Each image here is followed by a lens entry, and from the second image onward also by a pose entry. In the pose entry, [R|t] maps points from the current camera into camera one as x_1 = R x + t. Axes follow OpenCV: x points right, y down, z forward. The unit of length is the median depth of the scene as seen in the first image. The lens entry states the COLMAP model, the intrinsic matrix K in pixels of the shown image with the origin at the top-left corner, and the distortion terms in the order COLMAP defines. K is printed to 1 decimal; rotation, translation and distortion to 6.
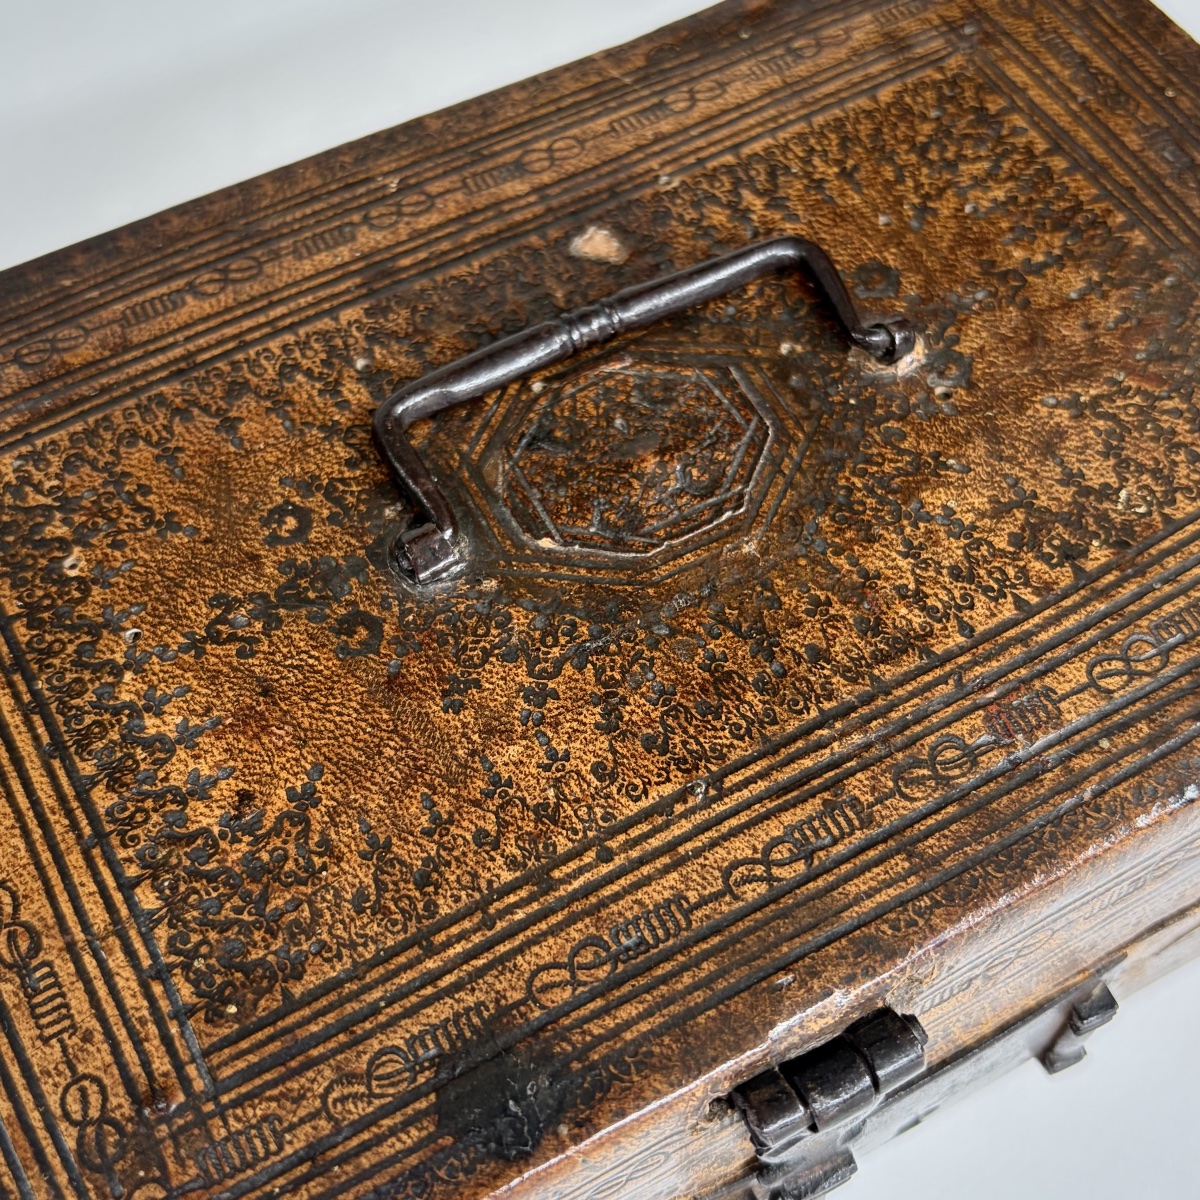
lens RADIAL K [[1629.5, 0, 600.0], [0, 1629.5, 600.0], [0, 0, 1]] dist [0.157226, -0.775952]
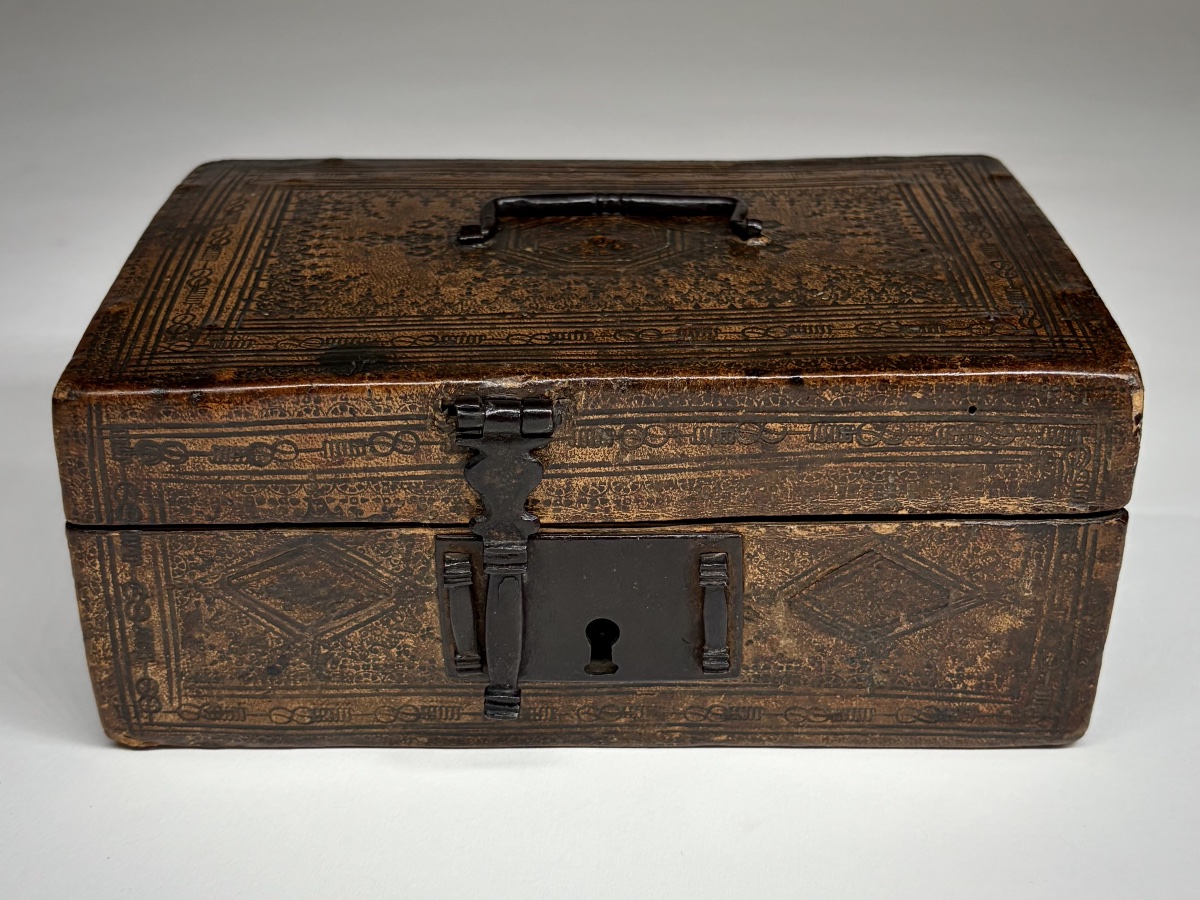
lens RADIAL K [[1644.2, 0, 600.0], [0, 1644.2, 450.0], [0, 0, 1]] dist [0.202065, -1.173841]
pose [[0.882339, 0.242423, -0.403372, 0.944963], [-0.412921, 0.809989, -0.416431, 0.999446], [0.225775, 0.533994, 0.814786, -0.460147]]
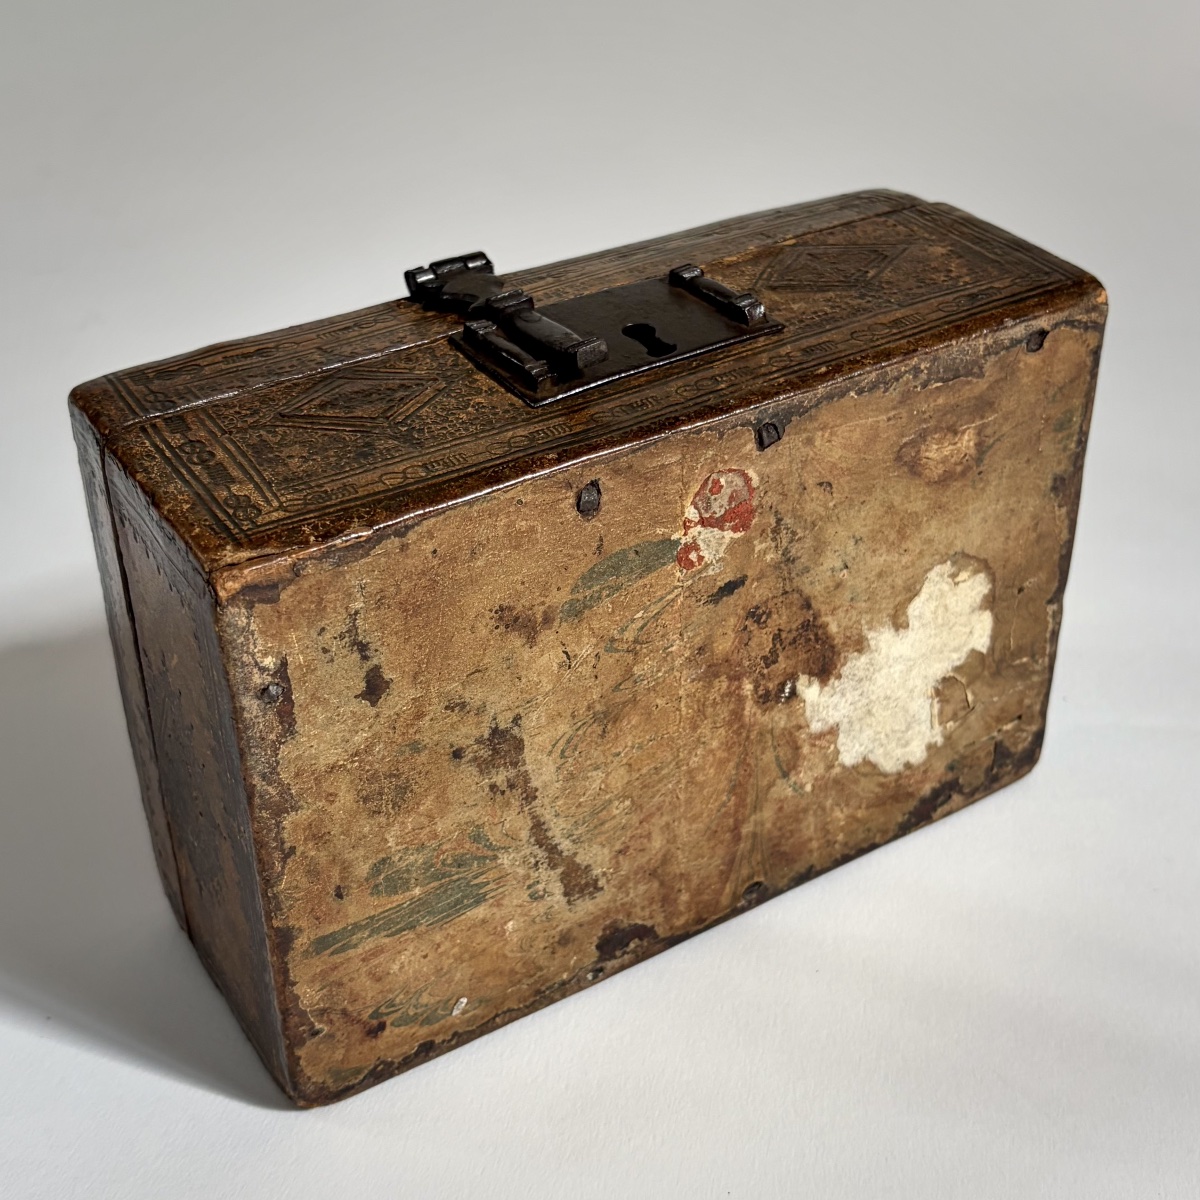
lens RADIAL K [[1821.7, 0, 595.4], [0, 1821.7, 624.7], [0, 0, 1]] dist [0.175391, -1.033328]
pose [[0.755820, -0.647251, 0.099005, -0.239089], [-0.096482, -0.259644, -0.960873, 2.345630], [0.647632, 0.716694, -0.258692, 1.968012]]
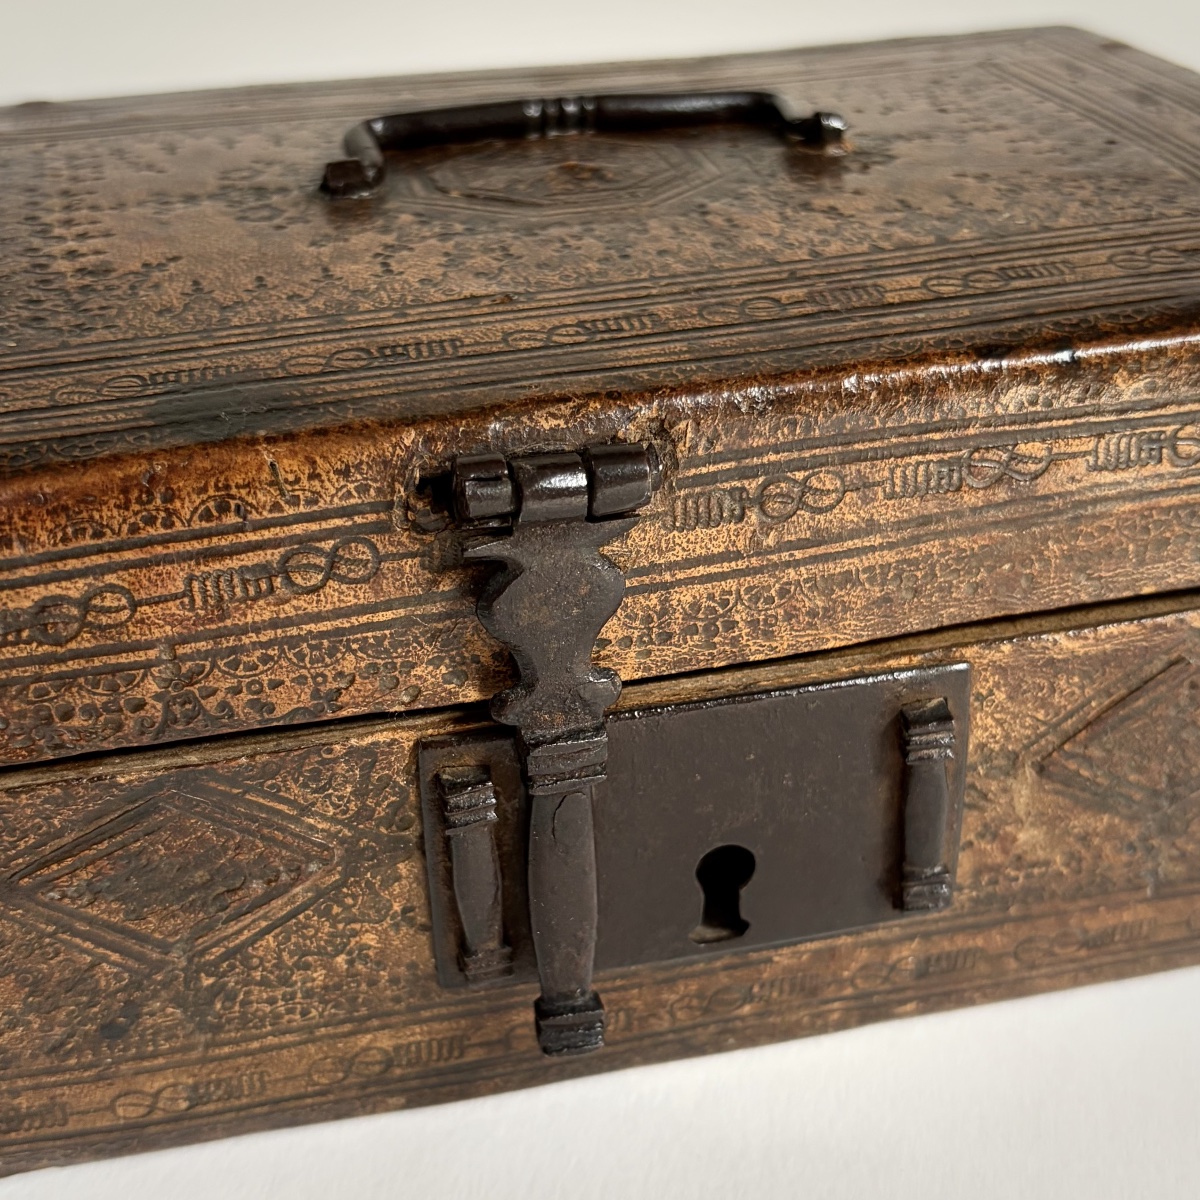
lens RADIAL K [[1821.7, 0, 595.4], [0, 1821.7, 624.7], [0, 0, 1]] dist [0.175391, -1.033328]
pose [[0.967271, 0.135505, -0.214535, 0.379409], [-0.221656, 0.862759, -0.454440, 0.788608], [0.123513, 0.487119, 0.864557, 0.118328]]
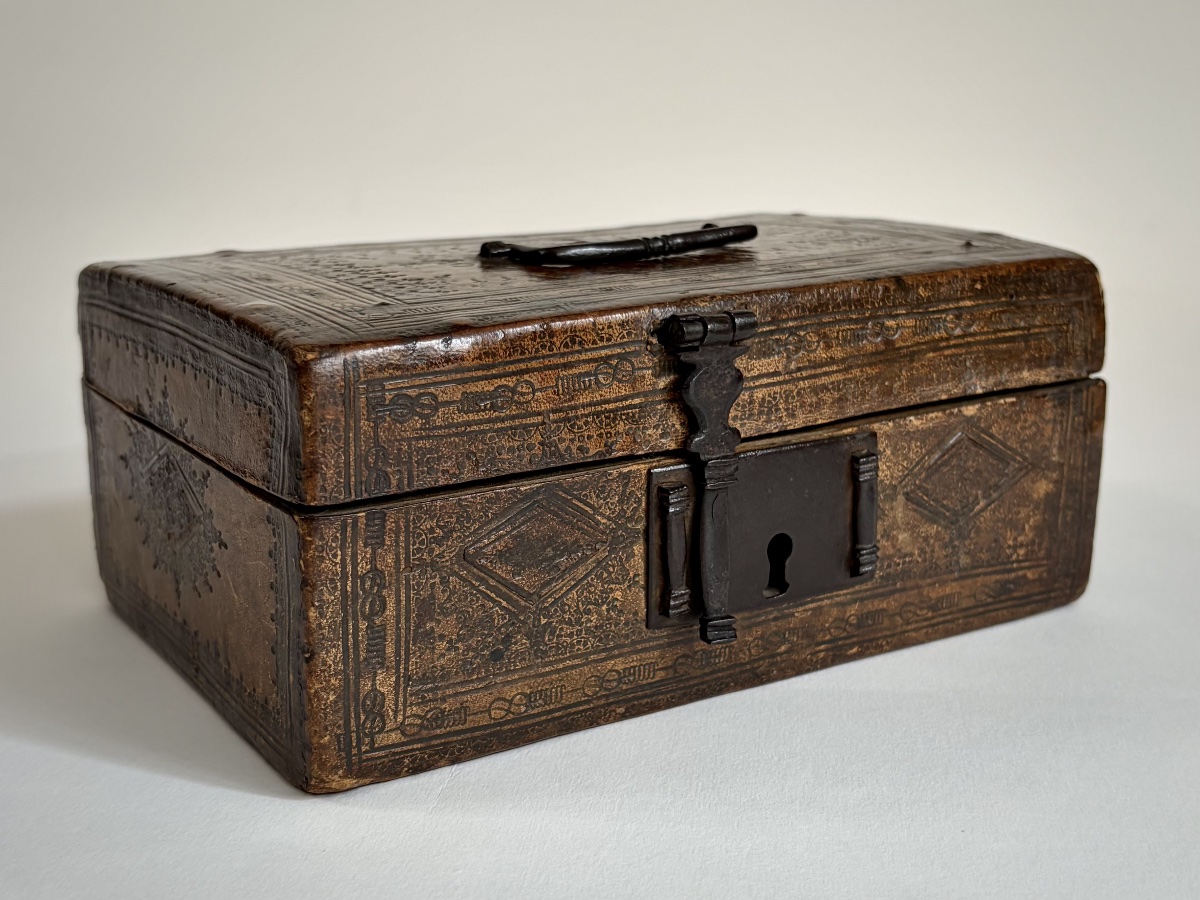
lens RADIAL K [[1644.2, 0, 600.0], [0, 1644.2, 450.0], [0, 0, 1]] dist [0.202065, -1.173841]
pose [[0.996811, -0.001257, 0.079791, -0.147670], [0.058264, 0.694712, -0.716925, 1.728554], [-0.054530, 0.719287, 0.692569, -0.270290]]
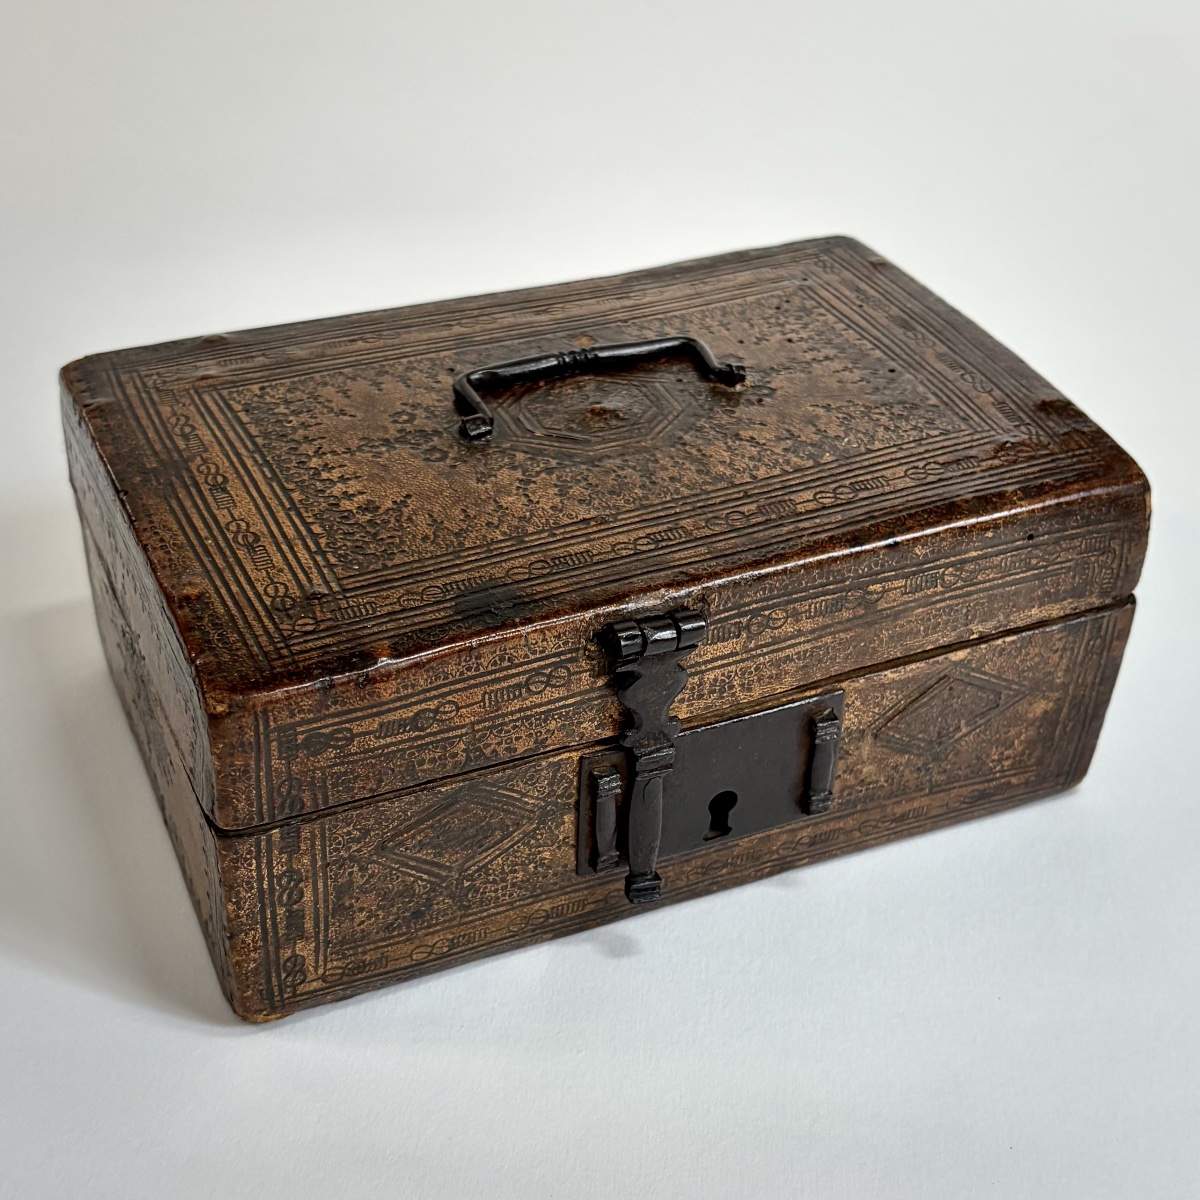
lens RADIAL K [[1781.9, 0, 569.2], [0, 1781.9, 669.9], [0, 0, 1]] dist [0.225084, -1.266546]
pose [[0.994917, 0.091510, -0.042025, 0.122785], [-0.100567, 0.924216, -0.368391, 1.048689], [0.005129, 0.370745, 0.928721, -0.879428]]
